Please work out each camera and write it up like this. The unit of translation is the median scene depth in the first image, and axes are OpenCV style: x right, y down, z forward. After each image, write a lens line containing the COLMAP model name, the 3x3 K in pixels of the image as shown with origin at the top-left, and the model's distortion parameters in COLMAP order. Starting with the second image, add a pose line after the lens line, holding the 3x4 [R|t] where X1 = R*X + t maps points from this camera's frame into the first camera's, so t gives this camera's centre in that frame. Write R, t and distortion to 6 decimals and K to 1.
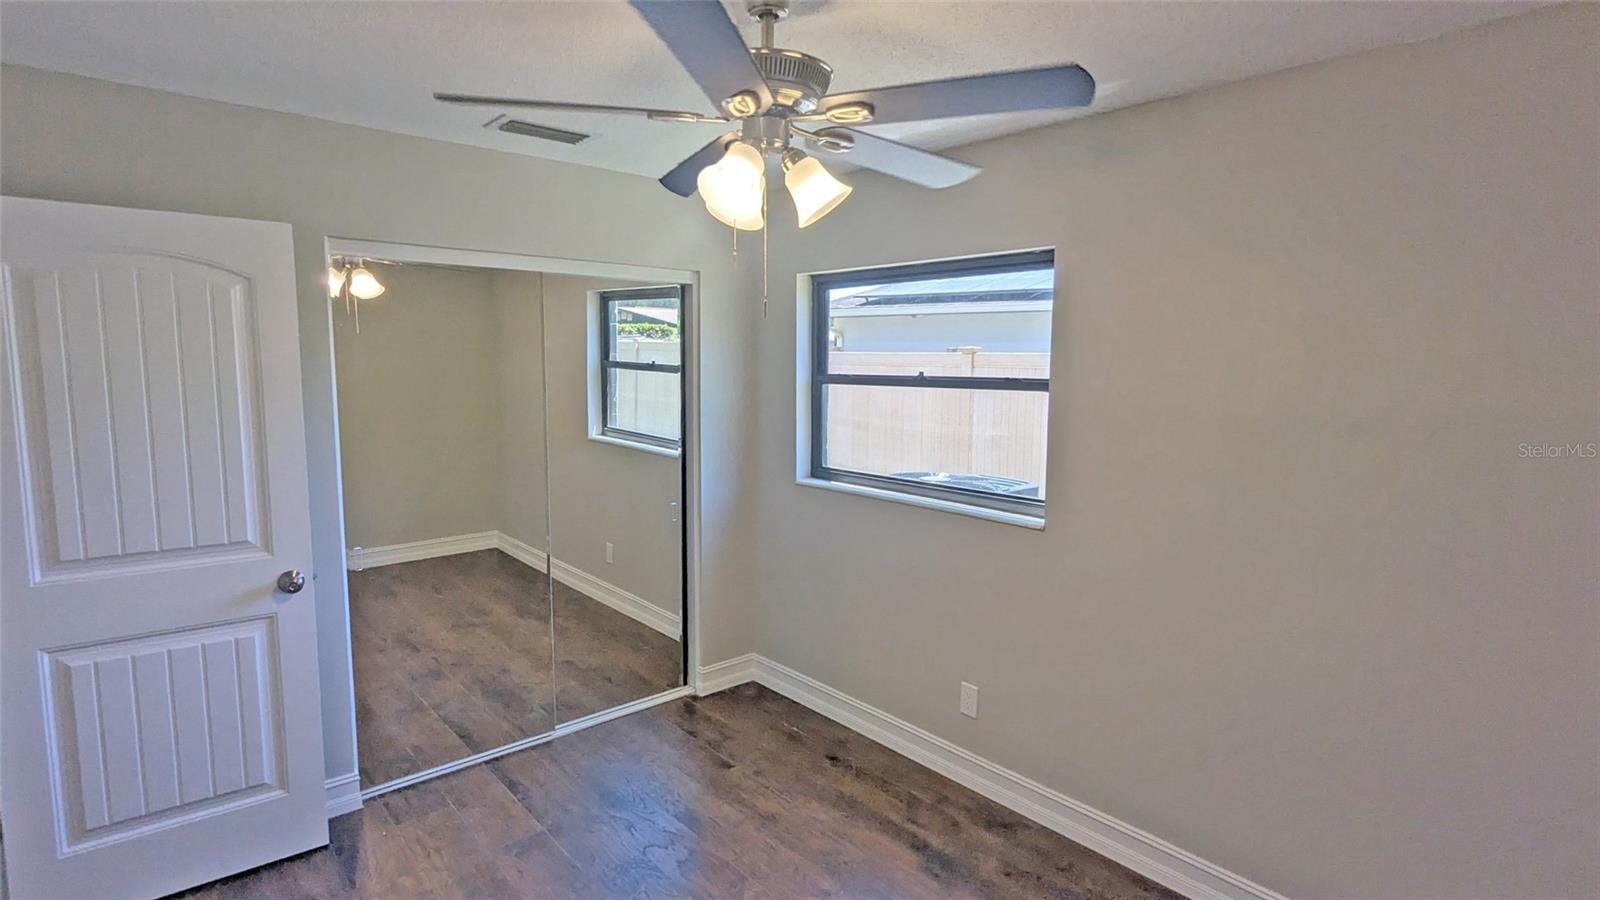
lens RADIAL K [[750.8, 0, 800.0], [0, 750.8, 450.0], [0, 0, 1]] dist [-0.003504, -0.000846]
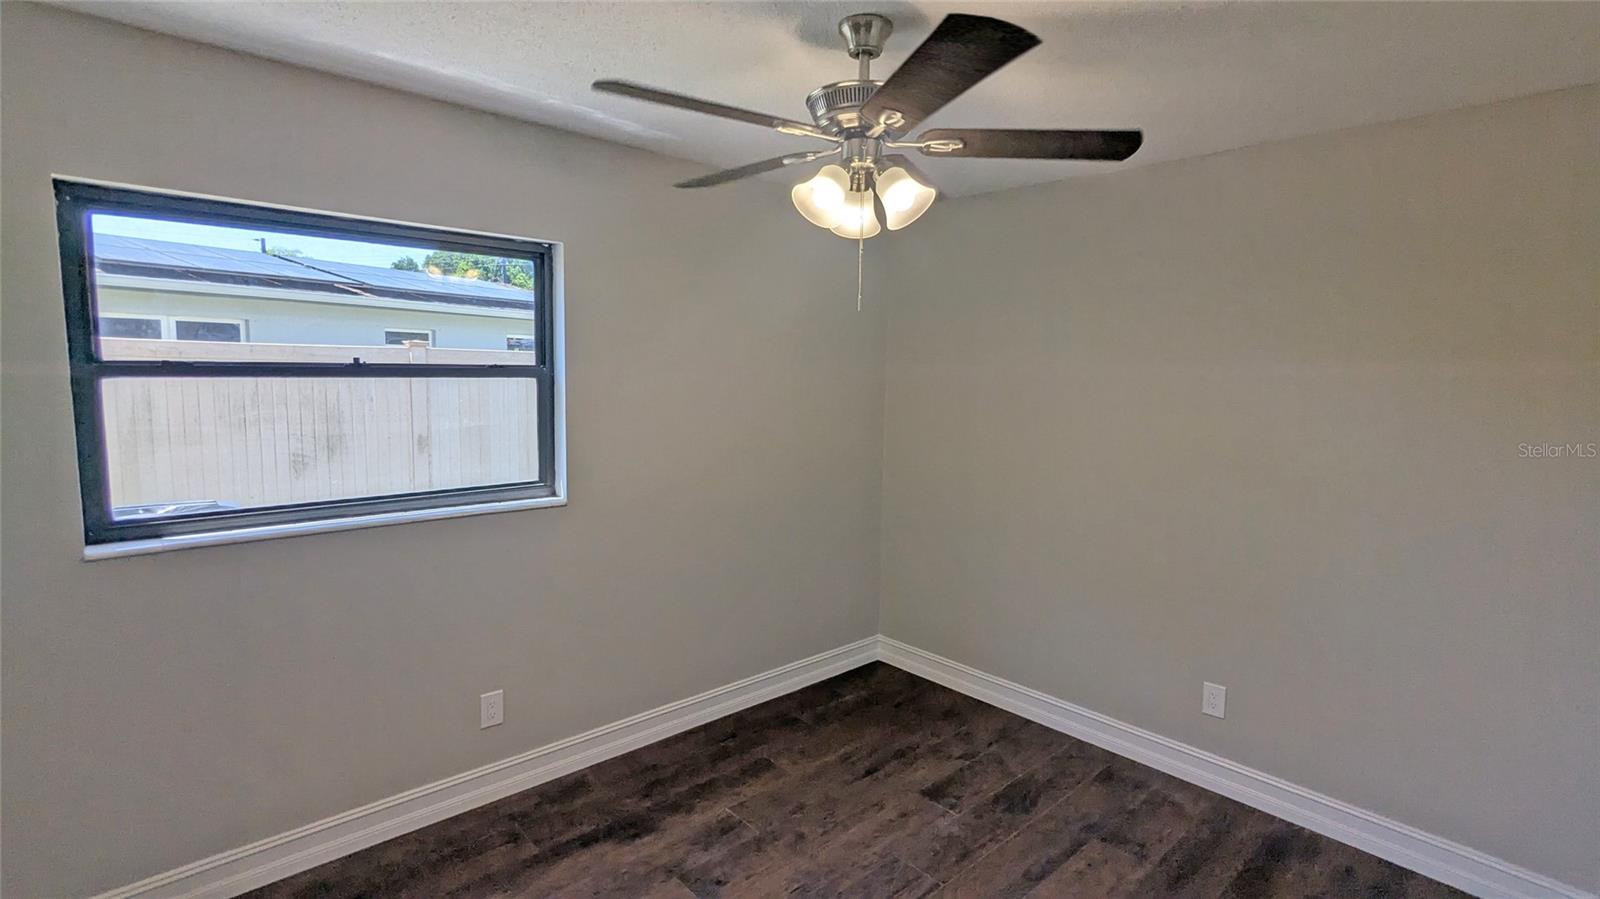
lens RADIAL K [[750.8, 0, 800.0], [0, 750.8, 449.5], [0, 0, 1]] dist [-0.003504, -0.000846]
pose [[0.025337, -0.138435, 0.990047, -0.610351], [0.081310, 0.987369, 0.135980, -0.078929], [-0.996367, 0.077055, 0.036274, 0.524461]]
